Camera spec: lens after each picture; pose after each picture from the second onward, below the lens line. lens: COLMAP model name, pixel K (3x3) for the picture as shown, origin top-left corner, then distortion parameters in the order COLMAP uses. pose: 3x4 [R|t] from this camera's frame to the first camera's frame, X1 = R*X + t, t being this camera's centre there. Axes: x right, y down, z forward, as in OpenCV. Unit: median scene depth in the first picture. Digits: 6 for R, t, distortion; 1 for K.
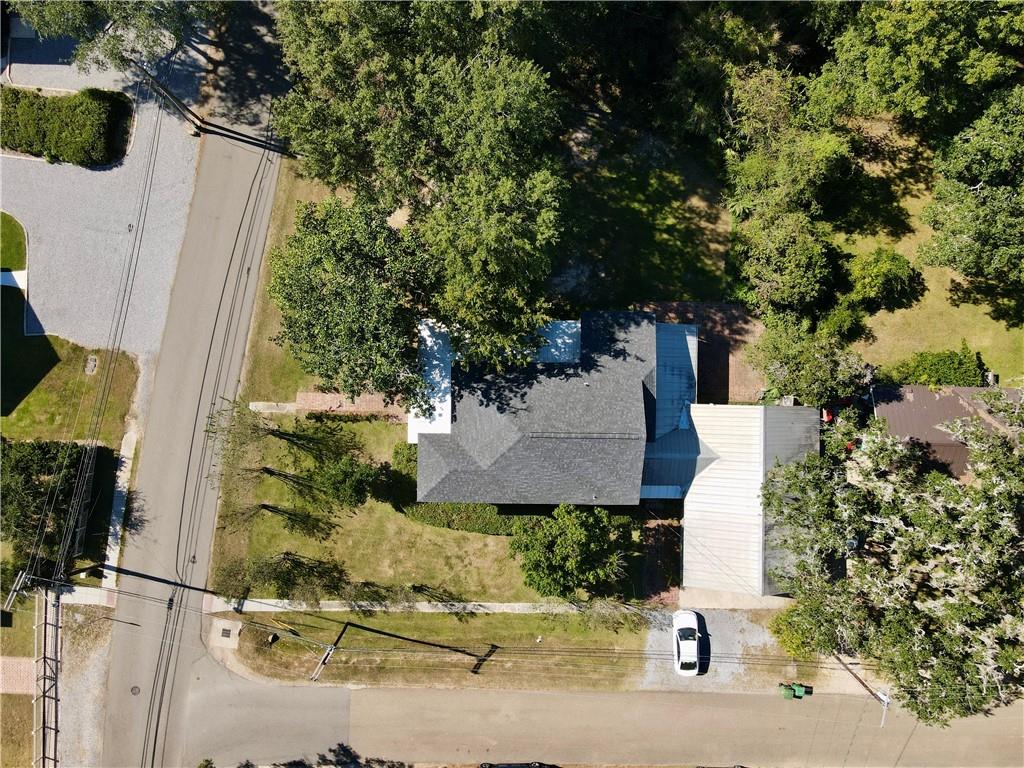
lens RADIAL K [[750.3, 0, 512.0], [0, 750.3, 384.0], [0, 0, 1]] dist [0.006844, 0.011038]
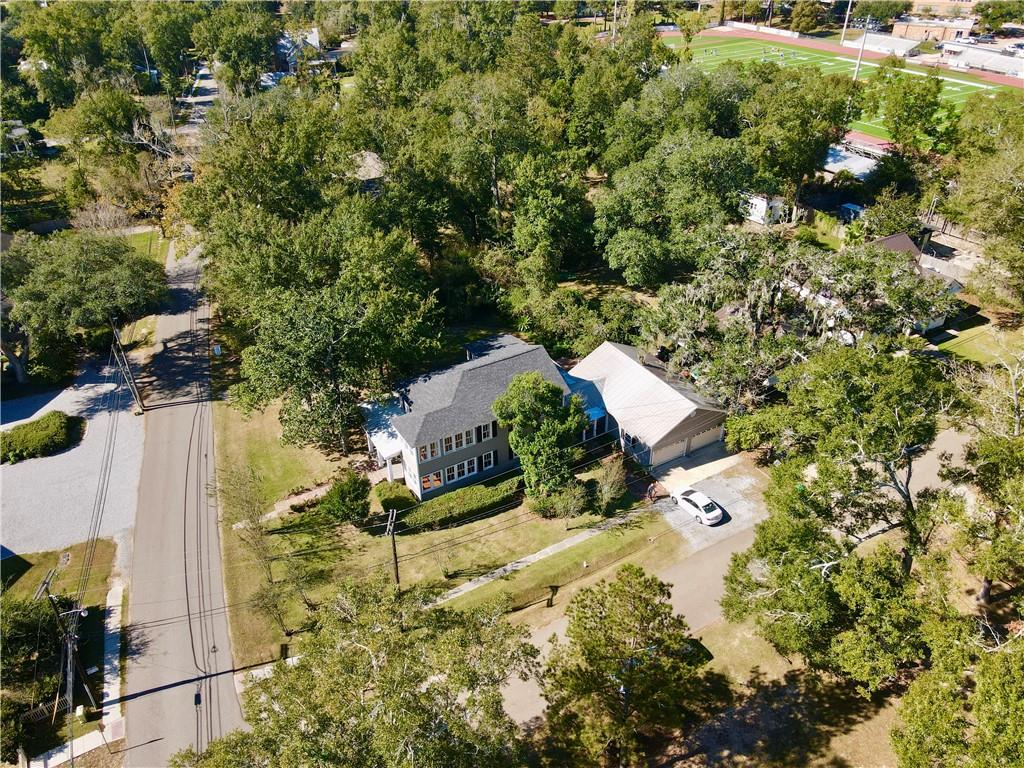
lens RADIAL K [[750.3, 0, 512.0], [0, 750.3, 384.0], [0, 0, 1]] dist [0.006844, 0.011038]
pose [[0.857341, -0.290991, 0.424606, -0.406736], [0.514523, 0.460055, -0.723613, 0.913133], [0.015223, 0.838853, 0.544146, 0.261302]]
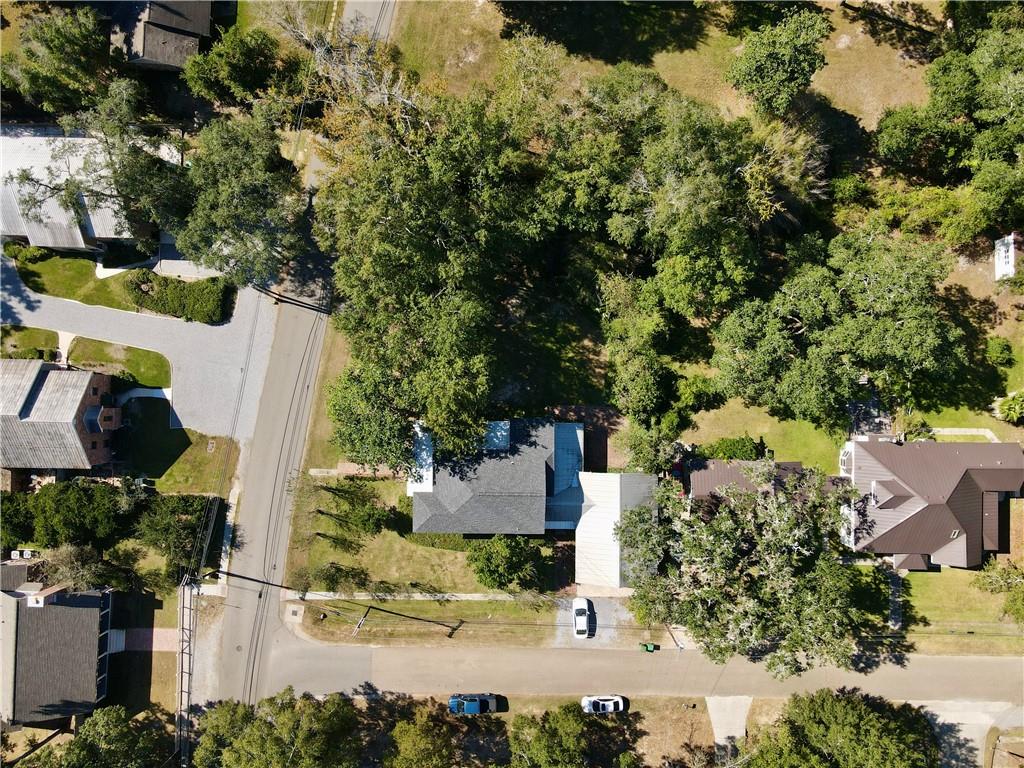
lens RADIAL K [[750.3, 0, 512.0], [0, 750.3, 384.0], [0, 0, 1]] dist [0.006844, 0.011038]
pose [[0.999980, -0.004358, -0.004666, 0.093889], [0.004328, 0.999970, -0.006365, -0.146224], [0.004693, 0.006345, 0.999969, -0.608058]]
